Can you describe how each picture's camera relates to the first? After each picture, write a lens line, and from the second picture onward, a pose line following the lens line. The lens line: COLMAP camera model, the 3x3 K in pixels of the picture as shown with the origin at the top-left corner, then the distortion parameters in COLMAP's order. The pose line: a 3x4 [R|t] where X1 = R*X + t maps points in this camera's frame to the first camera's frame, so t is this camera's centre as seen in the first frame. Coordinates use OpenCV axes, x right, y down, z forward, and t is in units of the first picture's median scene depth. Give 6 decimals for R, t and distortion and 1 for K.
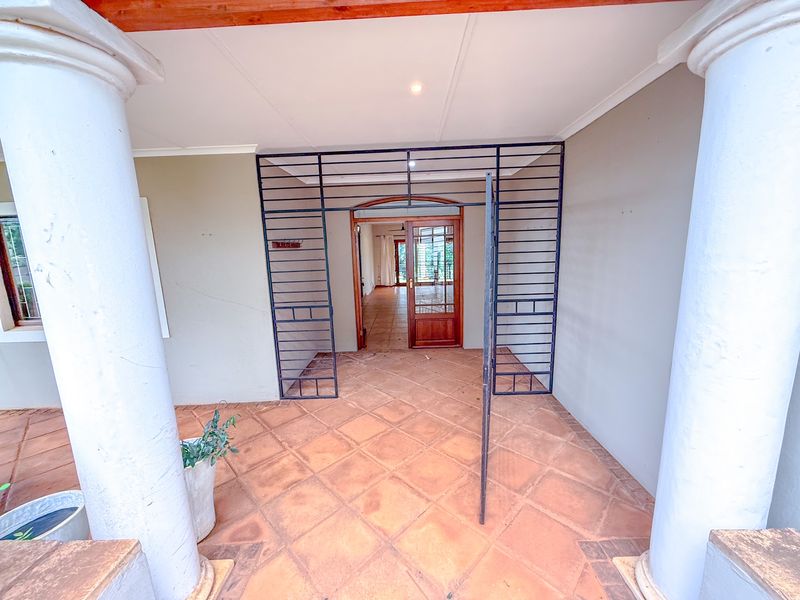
lens RADIAL K [[317.6, 0, 401.1], [0, 317.6, 301.6], [0, 0, 1]] dist [0.003536, 0.000845]
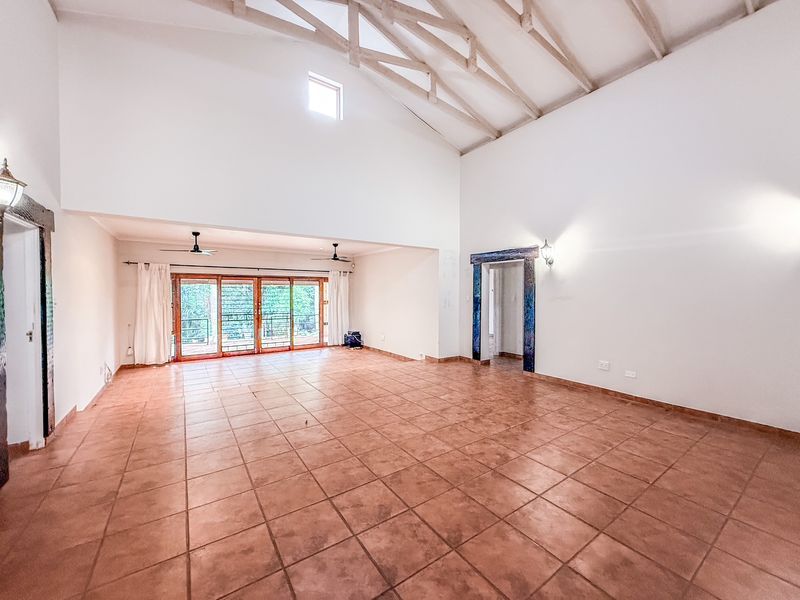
lens RADIAL K [[317.6, 0, 396.7], [0, 317.6, 298.6], [0, 0, 1]] dist [0.003536, 0.000845]
pose [[0.814862, 0.020110, 0.579306, -0.021745], [0.070842, 0.988451, -0.133961, -0.057912], [-0.575309, 0.150199, 0.804027, 0.378616]]
